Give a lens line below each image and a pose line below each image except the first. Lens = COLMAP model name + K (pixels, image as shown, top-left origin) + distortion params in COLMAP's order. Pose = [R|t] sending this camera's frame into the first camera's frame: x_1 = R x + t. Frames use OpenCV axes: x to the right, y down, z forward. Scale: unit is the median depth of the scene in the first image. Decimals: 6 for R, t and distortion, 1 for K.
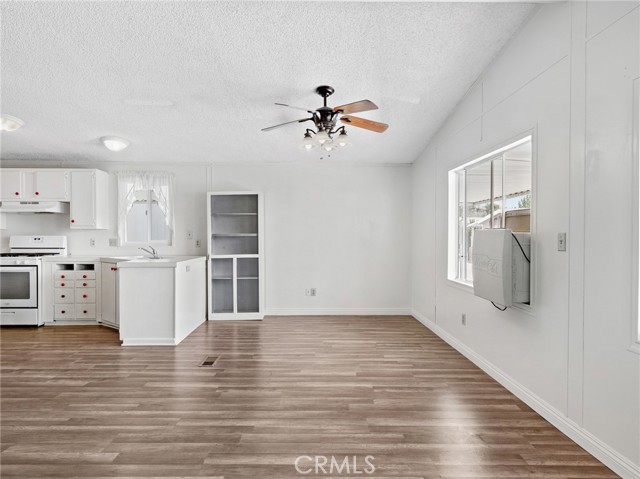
lens RADIAL K [[385.3, 0, 319.1], [0, 385.3, 235.7], [0, 0, 1]] dist [0.001734, 0.000671]
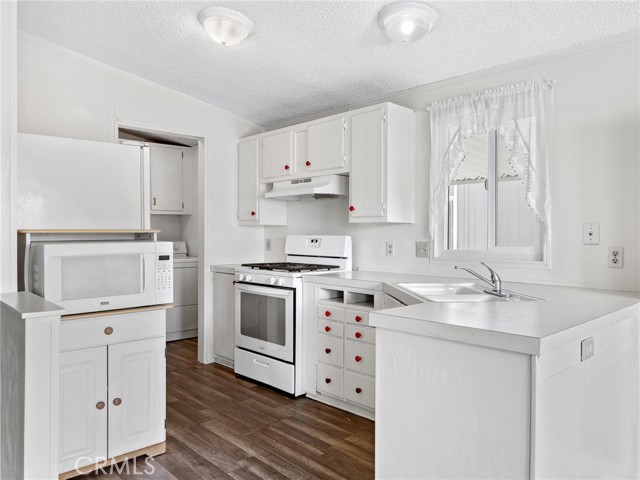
lens RADIAL K [[470.3, 0, 320.9], [0, 470.3, 235.6], [0, 0, 1]] dist [0.002662, 0.000809]
pose [[0.665315, 0.005259, -0.746544, -0.176369], [-0.006440, 0.999978, 0.001304, -0.000622], [0.746535, 0.003940, 0.665334, 0.519073]]
